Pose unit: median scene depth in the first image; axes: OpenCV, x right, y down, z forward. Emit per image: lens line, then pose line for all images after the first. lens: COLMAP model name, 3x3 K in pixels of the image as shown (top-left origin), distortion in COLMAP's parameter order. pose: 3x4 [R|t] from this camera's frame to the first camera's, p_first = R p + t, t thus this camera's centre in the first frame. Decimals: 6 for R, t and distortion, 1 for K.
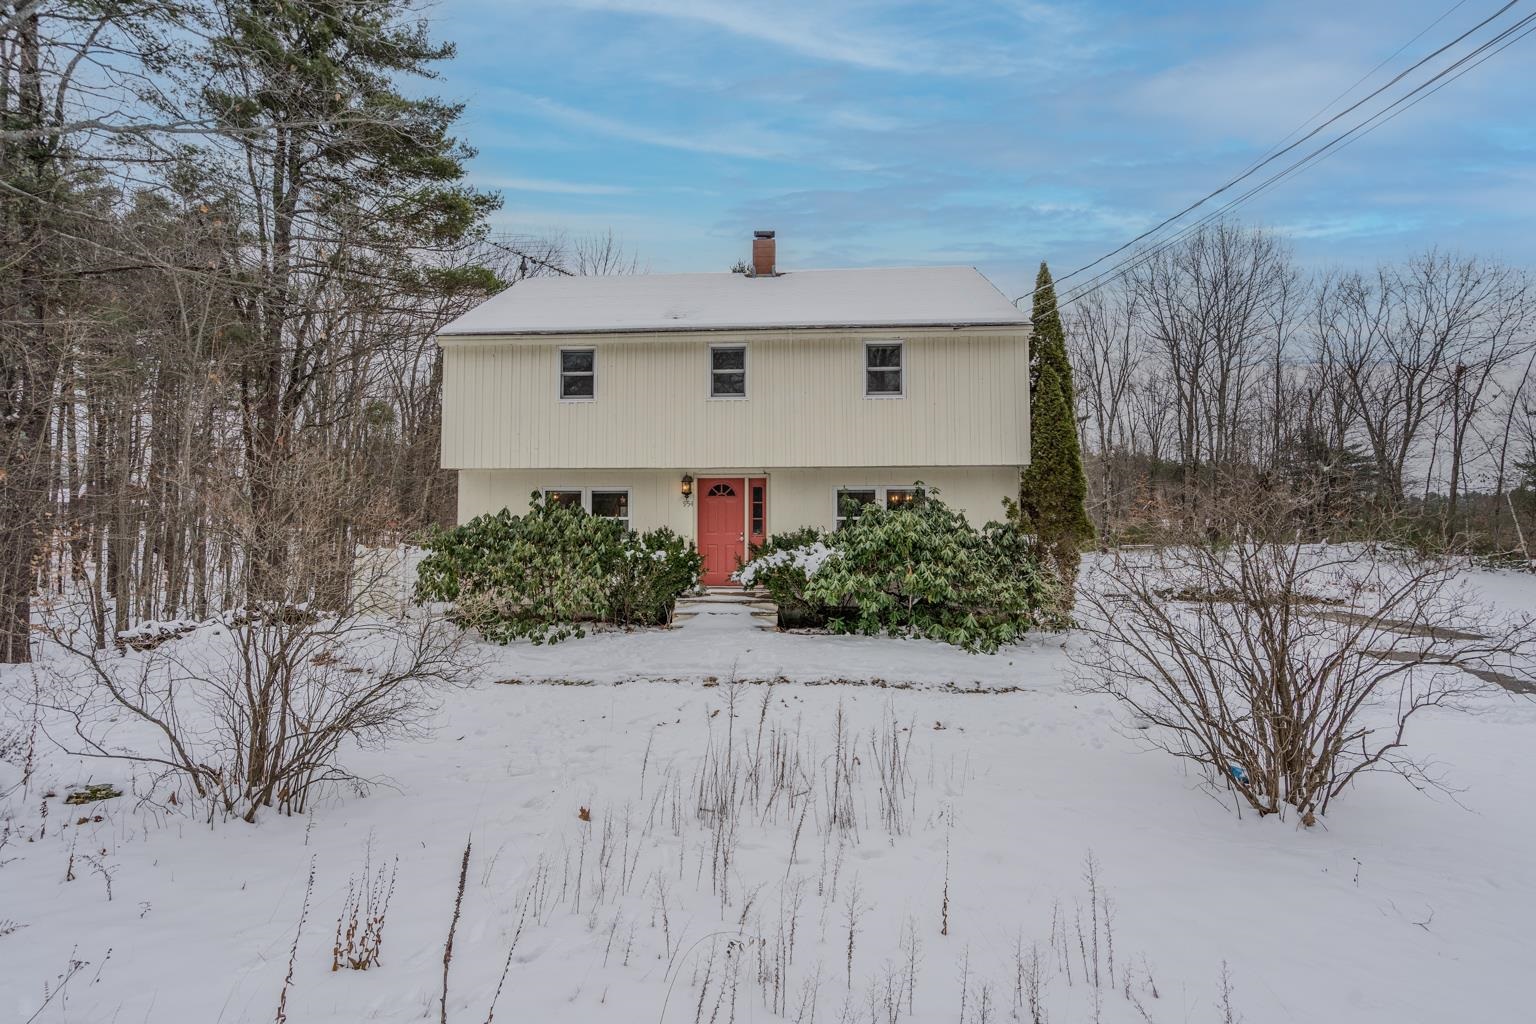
lens RADIAL K [[700.9, 0, 766.3], [0, 700.9, 513.1], [0, 0, 1]] dist [-0.002491, 0.000152]
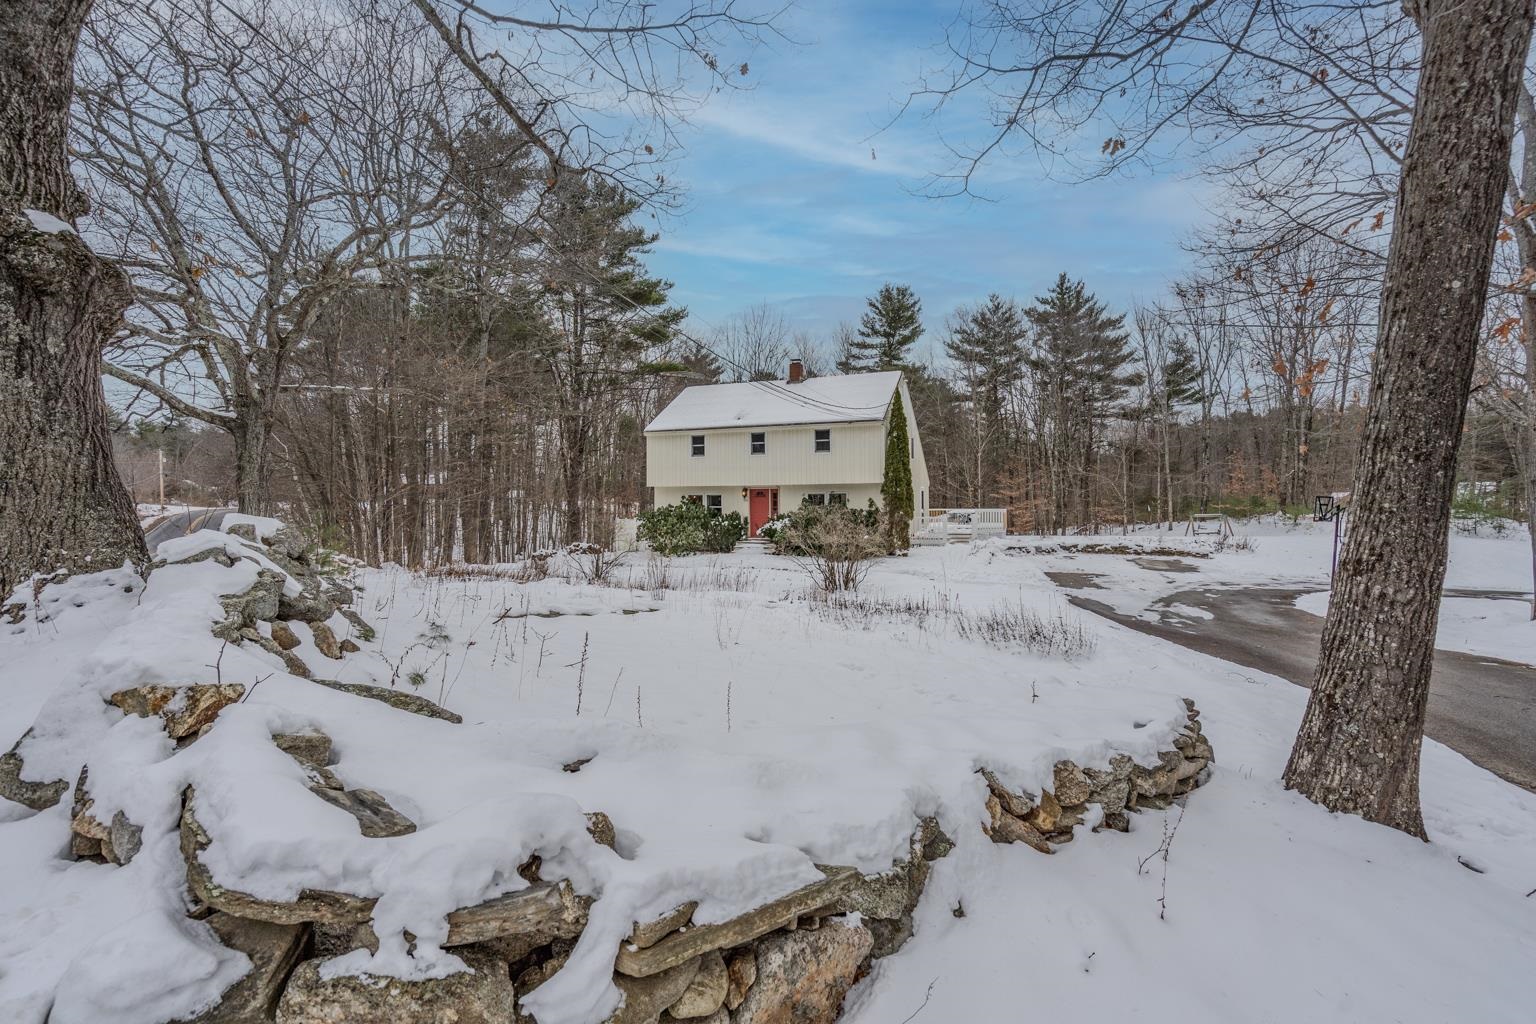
lens RADIAL K [[700.9, 0, 766.3], [0, 700.9, 513.1], [0, 0, 1]] dist [-0.002491, 0.000152]
pose [[0.949516, -0.000927, -0.313718, 0.689183], [0.016050, 0.998830, 0.045627, -0.077778], [0.313309, -0.048358, 0.948419, -1.175279]]
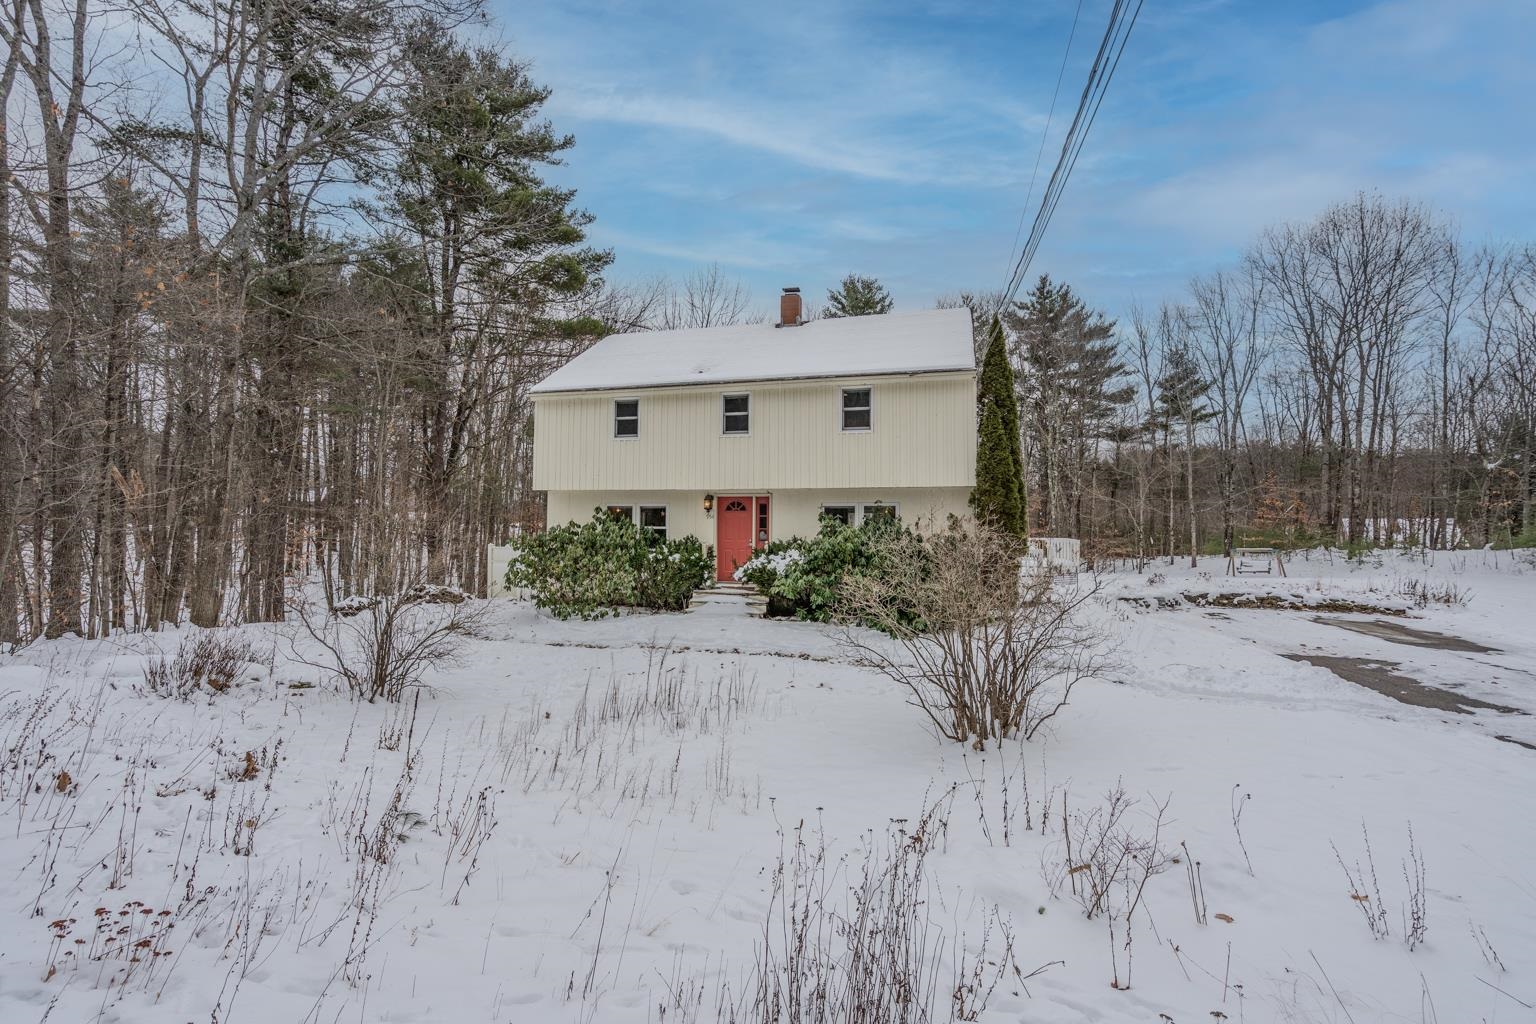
lens RADIAL K [[693.6, 0, 768.0], [0, 693.6, 512.0], [0, 0, 1]] dist [-0.007813, 0.000111]
pose [[0.978488, 0.002623, -0.206287, 0.263457], [-0.001671, 0.999987, 0.004793, -0.029288], [0.206297, -0.004345, 0.978480, -0.226127]]
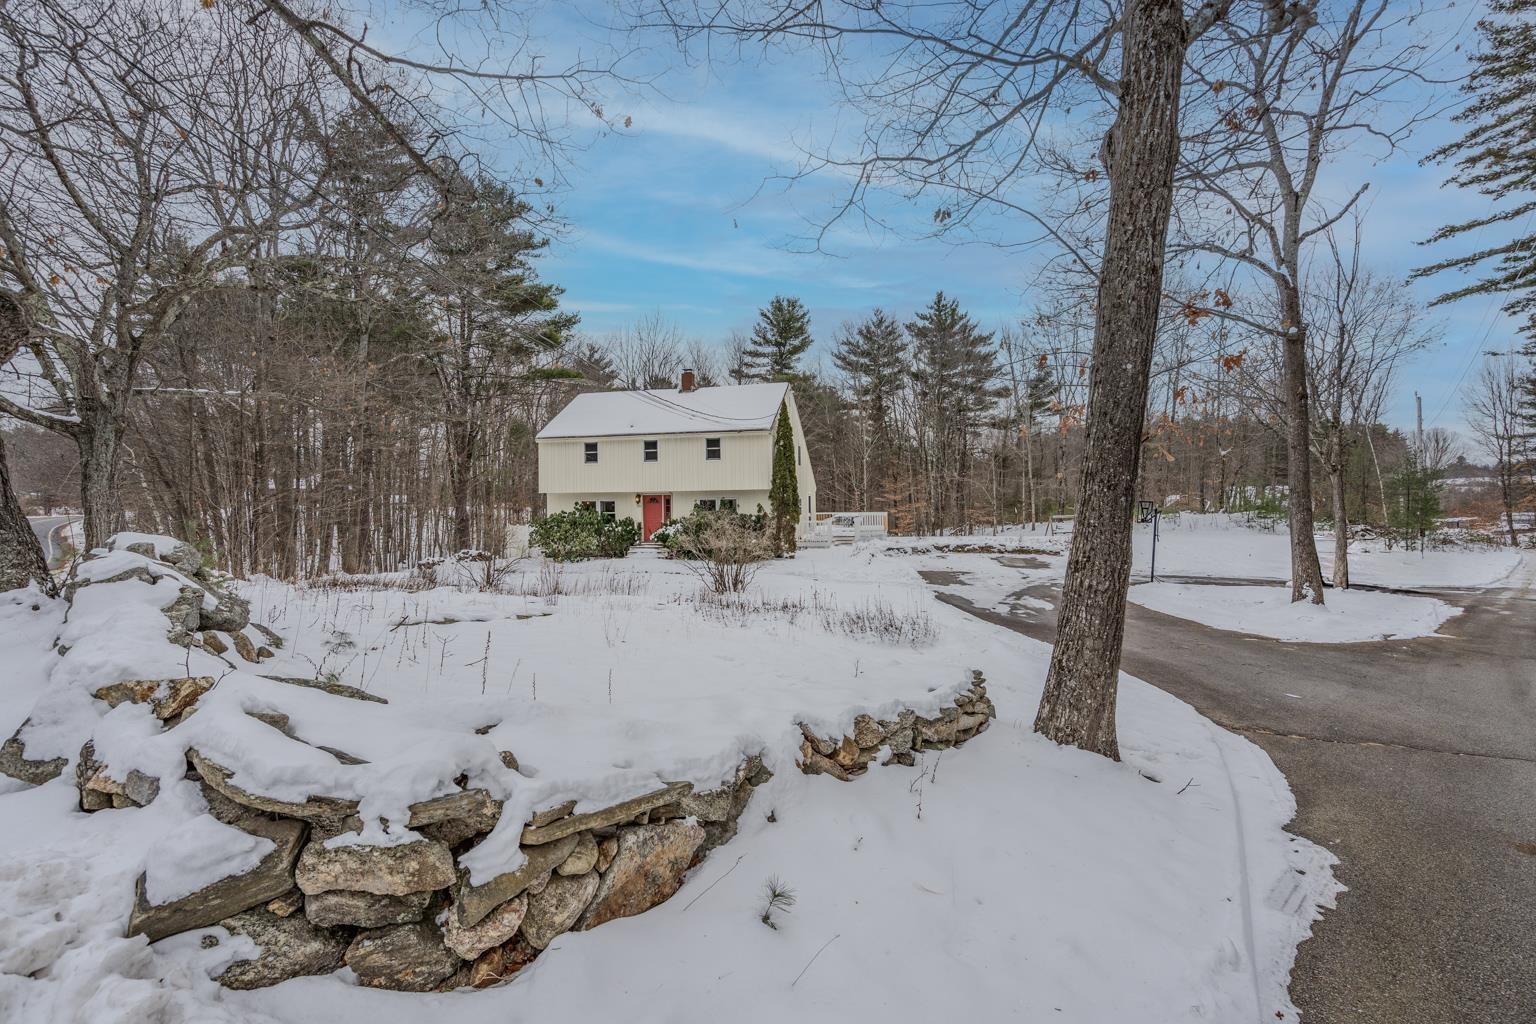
lens RADIAL K [[694.7, 0, 767.3], [0, 694.7, 513.5], [0, 0, 1]] dist [-0.001556, 0.000875]
pose [[0.985486, -0.009176, -0.169510, 0.723711], [0.016978, 0.998859, 0.044630, -0.088504], [0.168907, -0.046860, 0.984517, -1.240377]]
